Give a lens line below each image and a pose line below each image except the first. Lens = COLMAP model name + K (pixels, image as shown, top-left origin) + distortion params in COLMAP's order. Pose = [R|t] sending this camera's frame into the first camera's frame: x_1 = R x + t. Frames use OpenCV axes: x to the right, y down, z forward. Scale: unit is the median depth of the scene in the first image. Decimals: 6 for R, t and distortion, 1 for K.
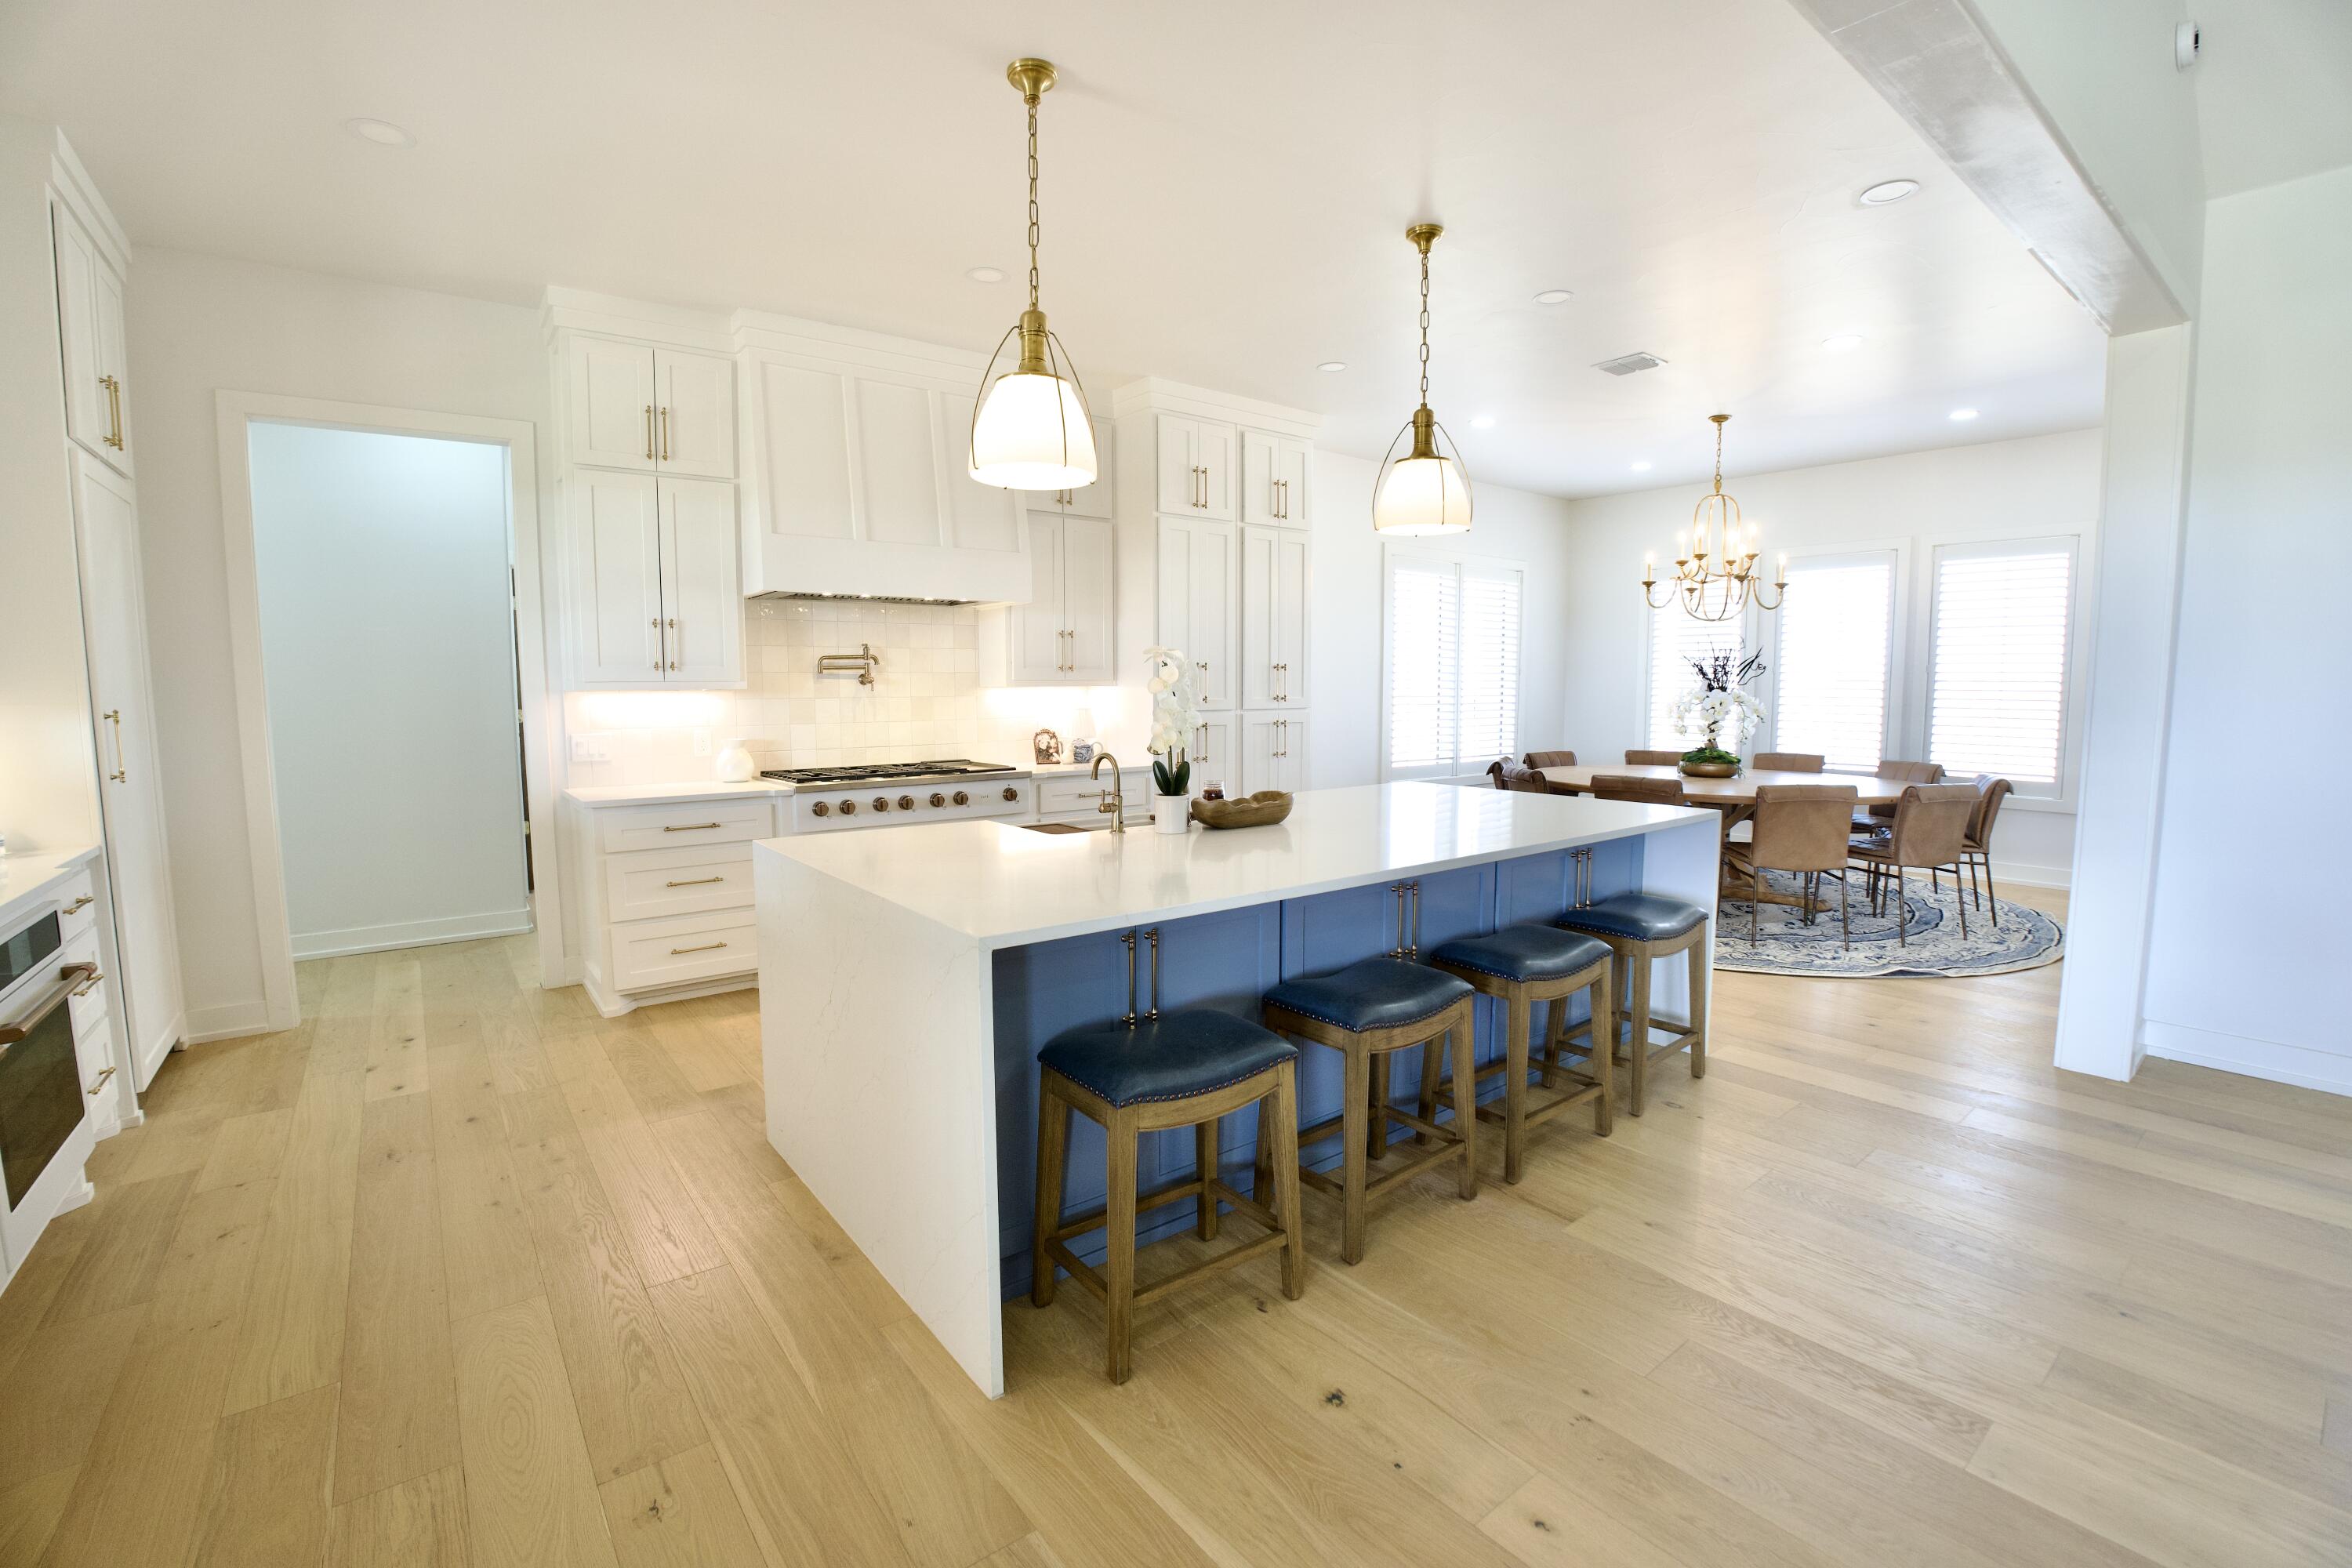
lens RADIAL K [[1020.4, 0, 1176.0], [0, 1020.4, 784.0], [0, 0, 1]] dist [-0.065728, 0.008915]
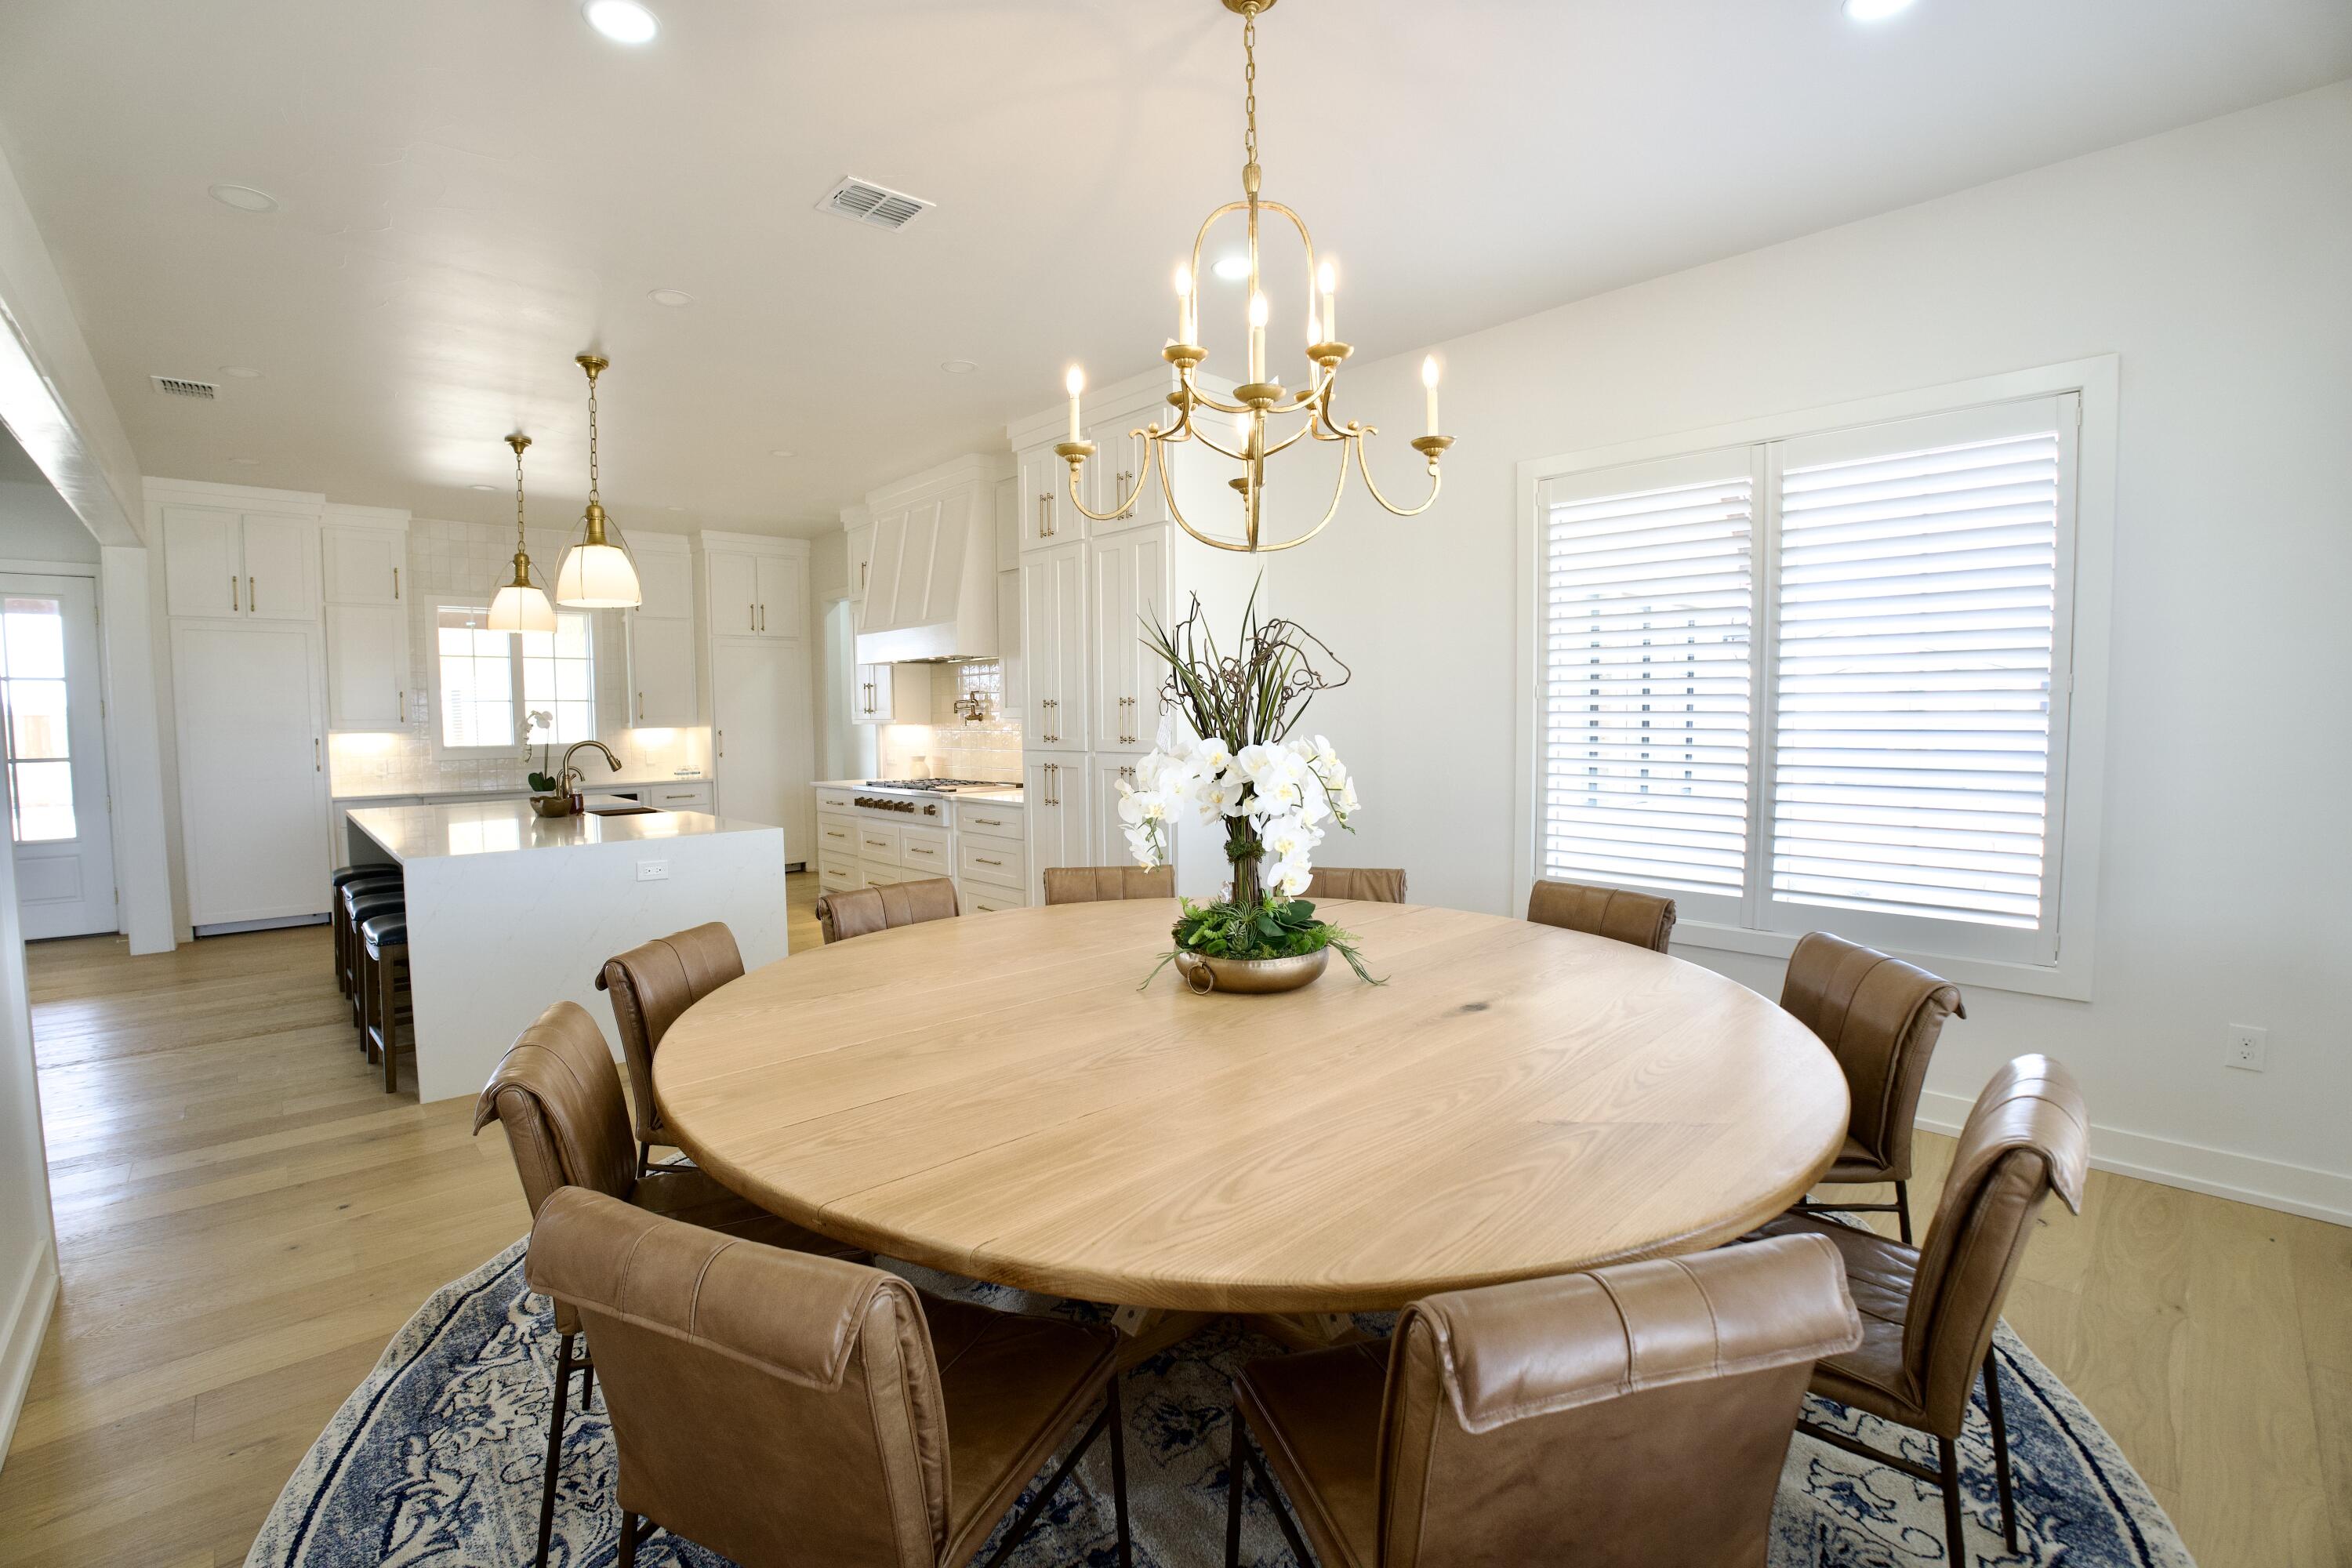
lens RADIAL K [[1020.4, 0, 1176.0], [0, 1020.4, 784.0], [0, 0, 1]] dist [-0.065728, 0.008915]
pose [[0.103814, 0.067345, -0.992314, 0.918591], [-0.091112, 0.994154, 0.057938, -0.099362], [0.990415, 0.084397, 0.109343, 0.952964]]
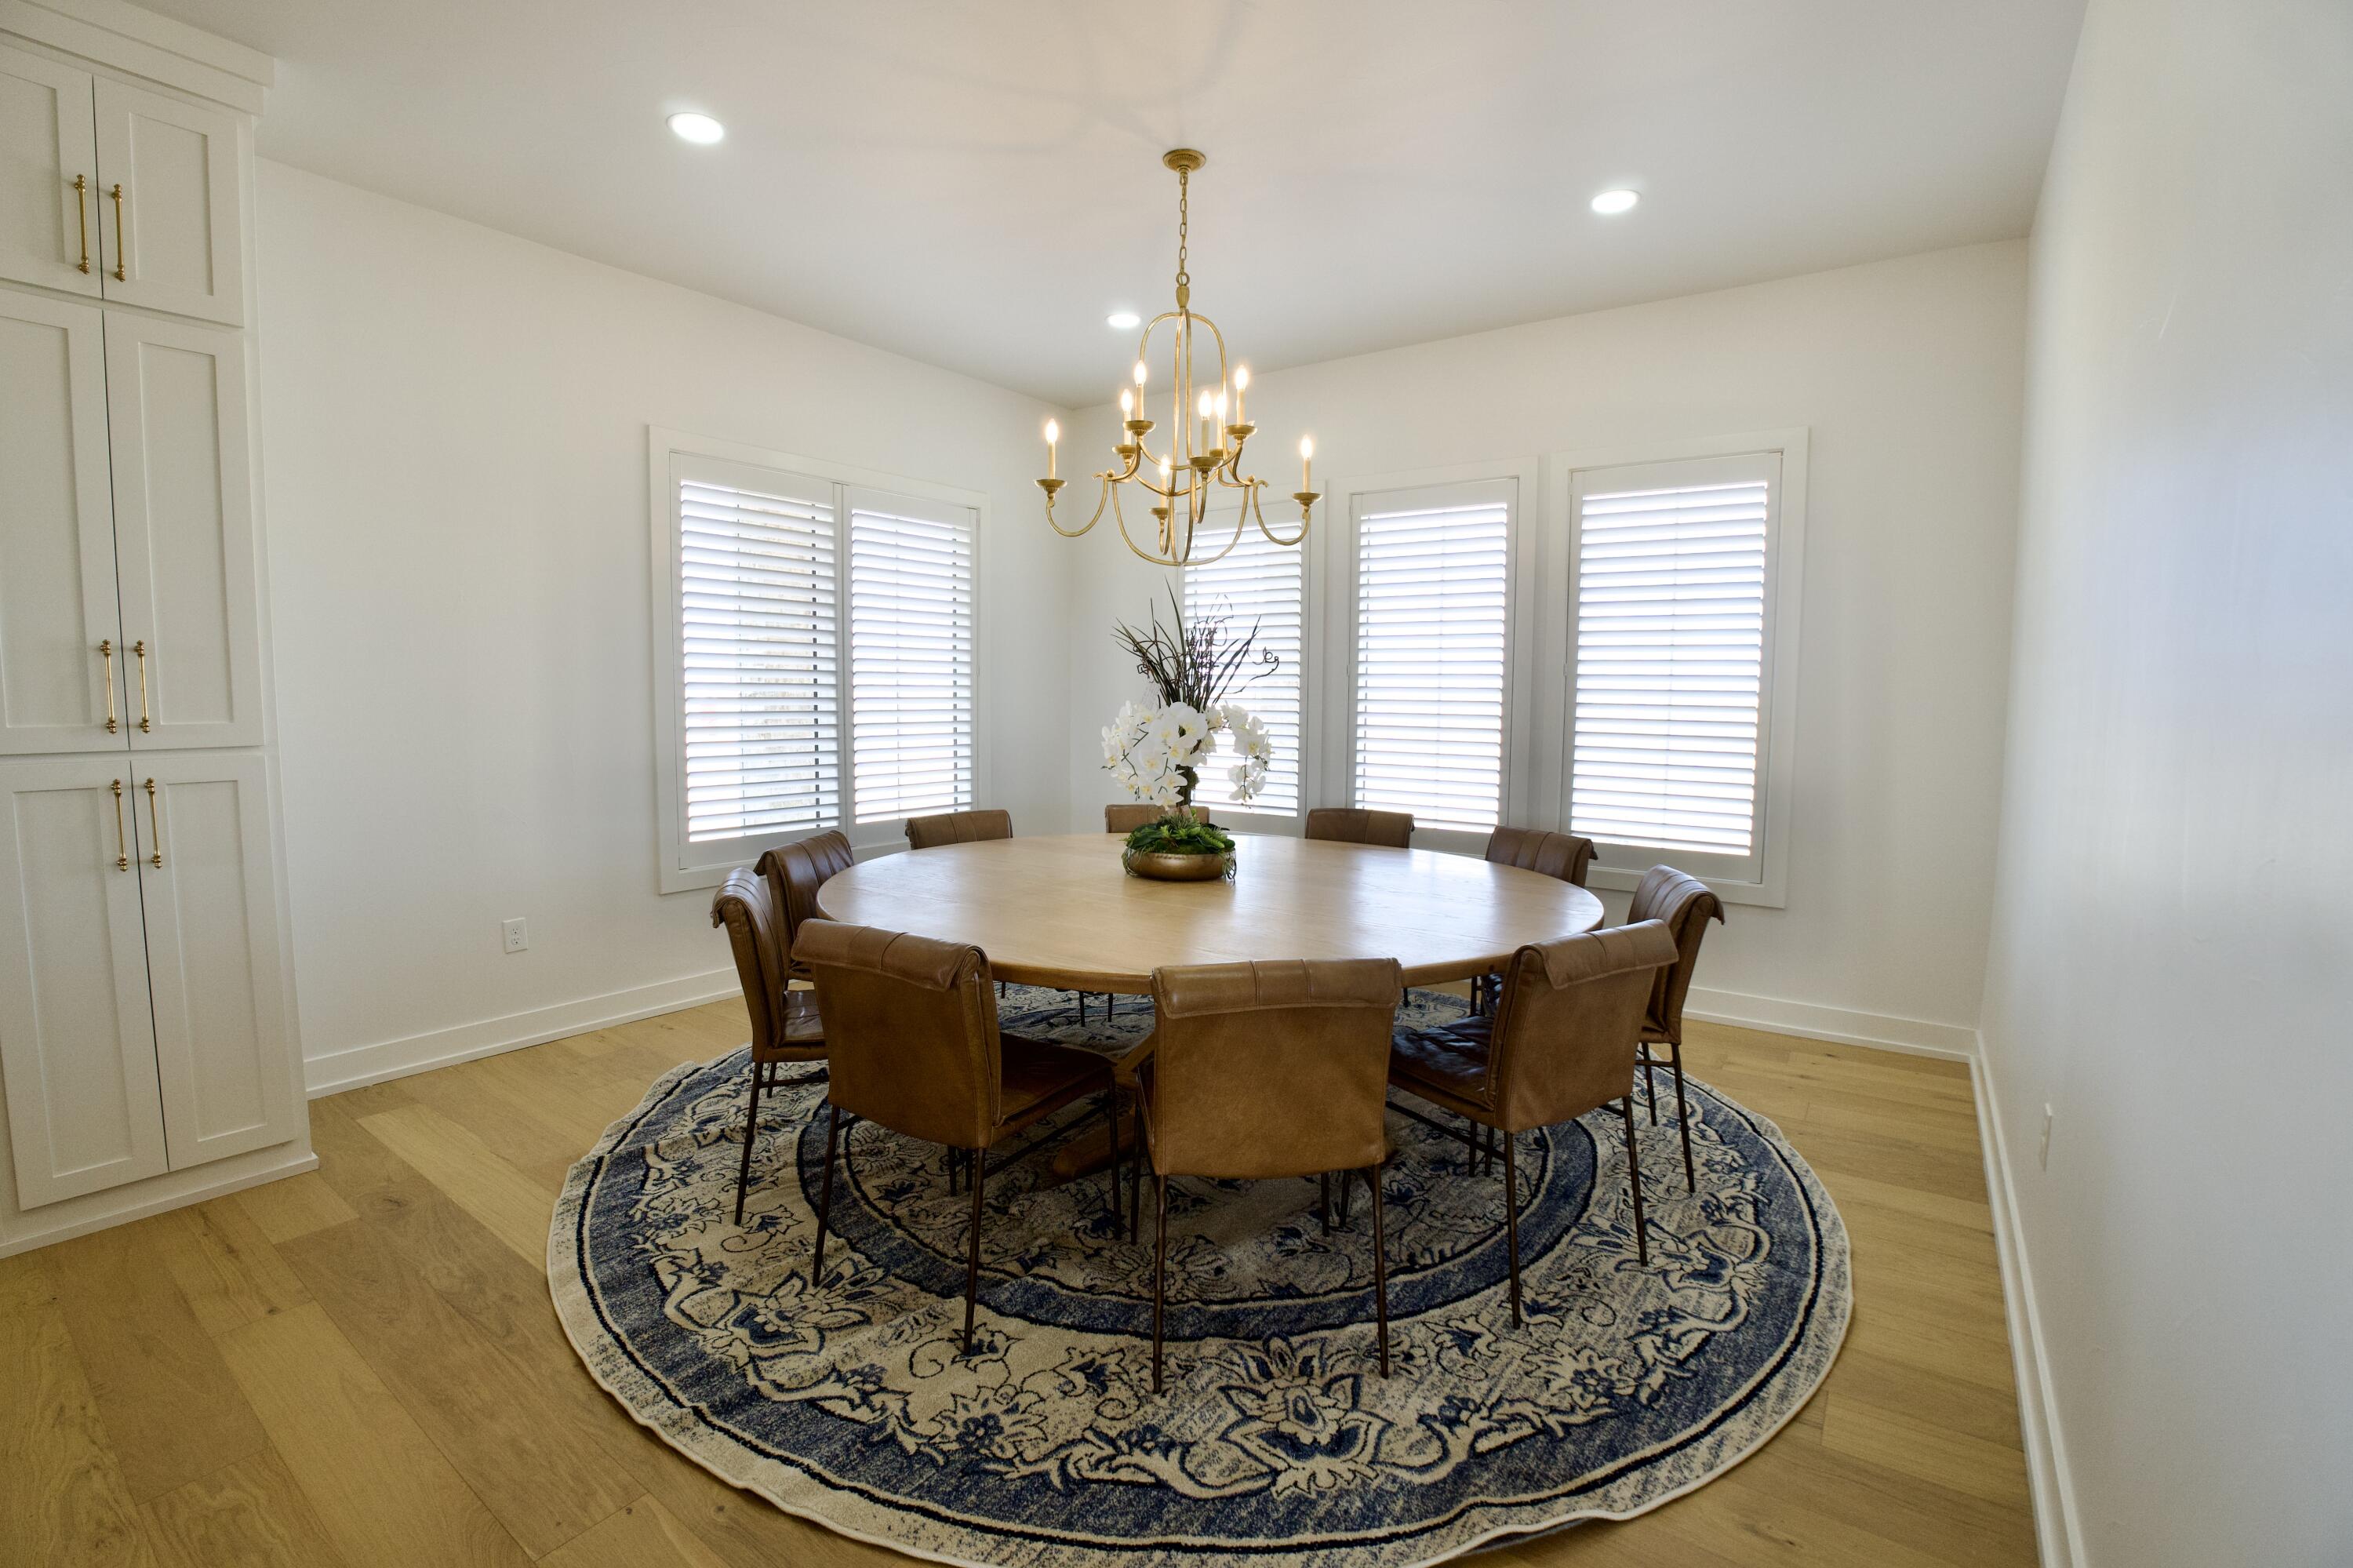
lens RADIAL K [[1020.9, 0, 1176.5], [0, 1020.9, 784.0], [0, 0, 1]] dist [-0.065728, 0.008915]
pose [[0.960663, -0.011950, 0.277459, 0.399431], [0.014257, 0.999879, -0.006300, -0.052323], [-0.277350, 0.010008, 0.960717, 0.519717]]
